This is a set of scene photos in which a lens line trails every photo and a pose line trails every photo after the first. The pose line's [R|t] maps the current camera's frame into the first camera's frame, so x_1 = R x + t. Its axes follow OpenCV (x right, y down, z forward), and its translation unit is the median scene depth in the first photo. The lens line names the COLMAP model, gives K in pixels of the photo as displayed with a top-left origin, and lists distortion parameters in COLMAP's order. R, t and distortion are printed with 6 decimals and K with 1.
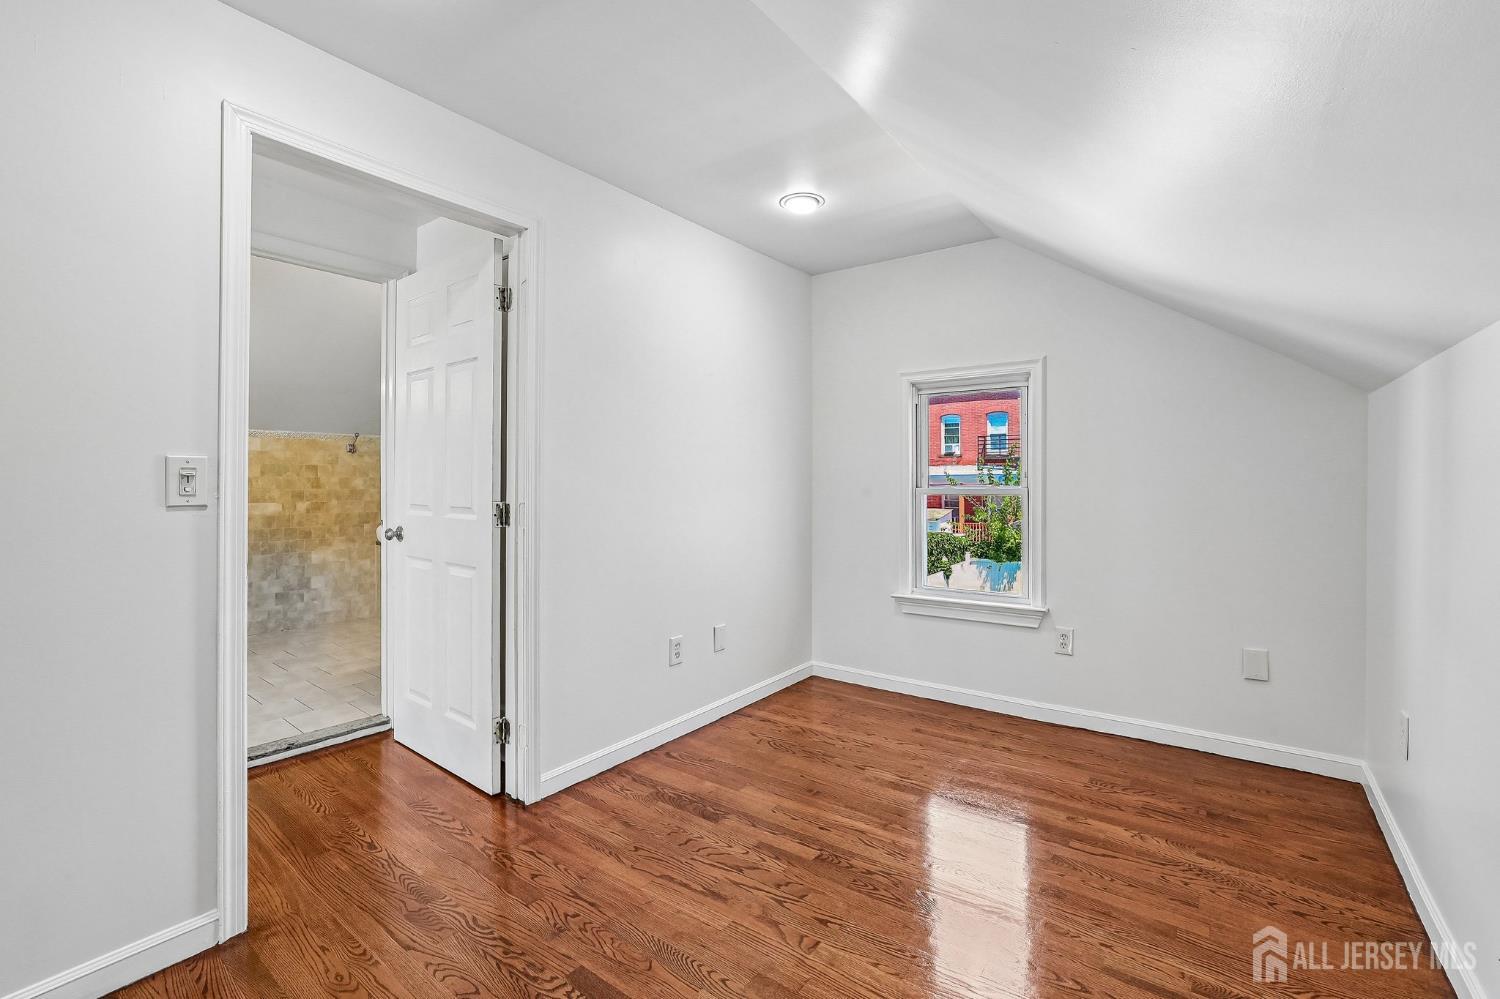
lens RADIAL K [[649.5, 0, 750.7], [0, 649.5, 486.9], [0, 0, 1]] dist [-0.045211, 0.015075]
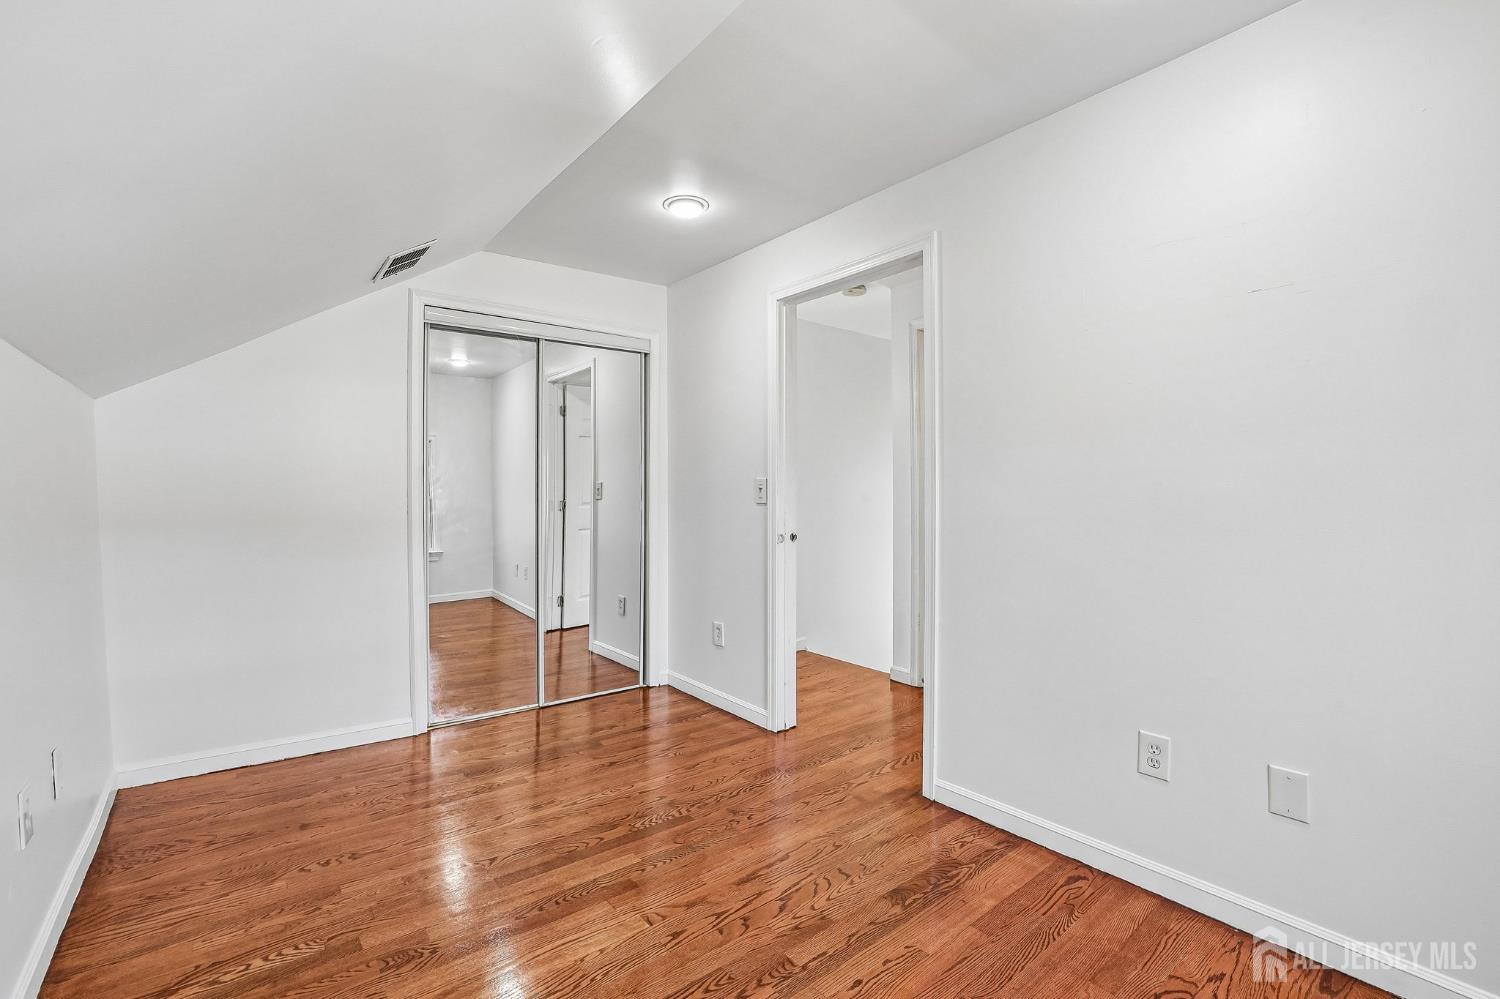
lens RADIAL K [[649.5, 0, 747.3], [0, 649.5, 497.9], [0, 0, 1]] dist [-0.045211, 0.015075]
pose [[-0.247154, 0.009078, -0.968934, 0.808761], [-0.003564, 0.999941, 0.010278, -0.010623], [0.968970, 0.005994, -0.247107, 1.042296]]
